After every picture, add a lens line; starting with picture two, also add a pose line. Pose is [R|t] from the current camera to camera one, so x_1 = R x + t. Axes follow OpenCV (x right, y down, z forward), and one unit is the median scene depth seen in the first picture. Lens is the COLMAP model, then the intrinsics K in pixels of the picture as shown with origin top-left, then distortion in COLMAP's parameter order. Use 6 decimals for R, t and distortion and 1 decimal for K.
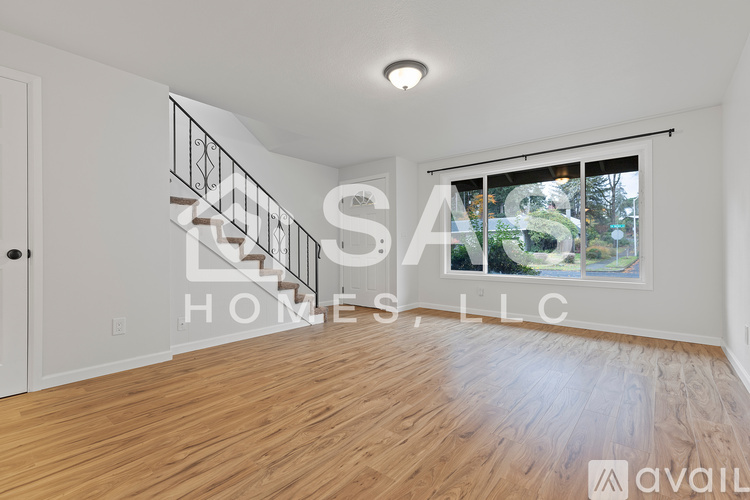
lens RADIAL K [[340.2, 0, 372.0], [0, 340.2, 249.7], [0, 0, 1]] dist [0.009406, -0.000580]
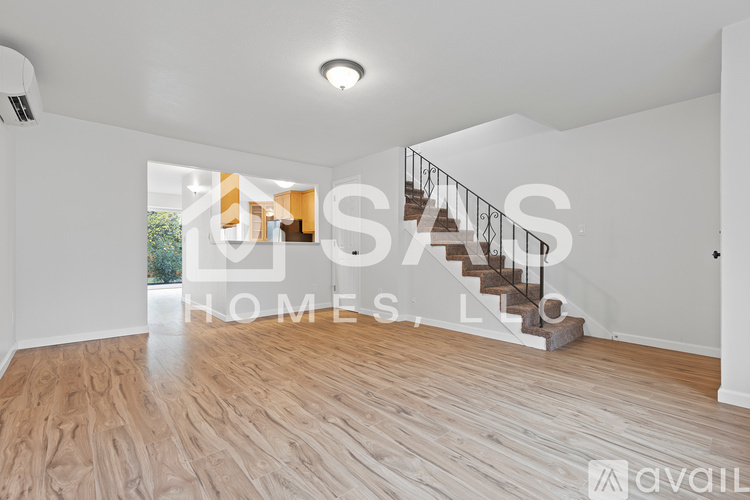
lens RADIAL K [[340.2, 0, 376.1], [0, 340.2, 254.2], [0, 0, 1]] dist [0.009406, -0.000580]
pose [[-0.143070, 0.010373, -0.989658, 1.110598], [-0.000410, 0.999944, 0.010540, -0.001961], [0.989712, 0.001914, -0.143058, 1.293712]]
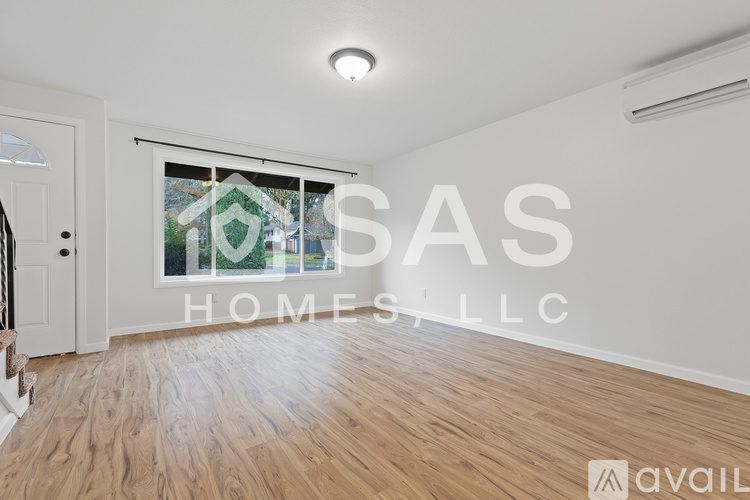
lens RADIAL K [[340.2, 0, 376.4], [0, 340.2, 247.2], [0, 0, 1]] dist [0.009406, -0.000580]
pose [[0.243674, 0.009308, 0.969813, -0.841209], [-0.001683, 0.999956, -0.009175, 0.000990], [-0.969856, 0.000603, 0.243679, 0.737566]]
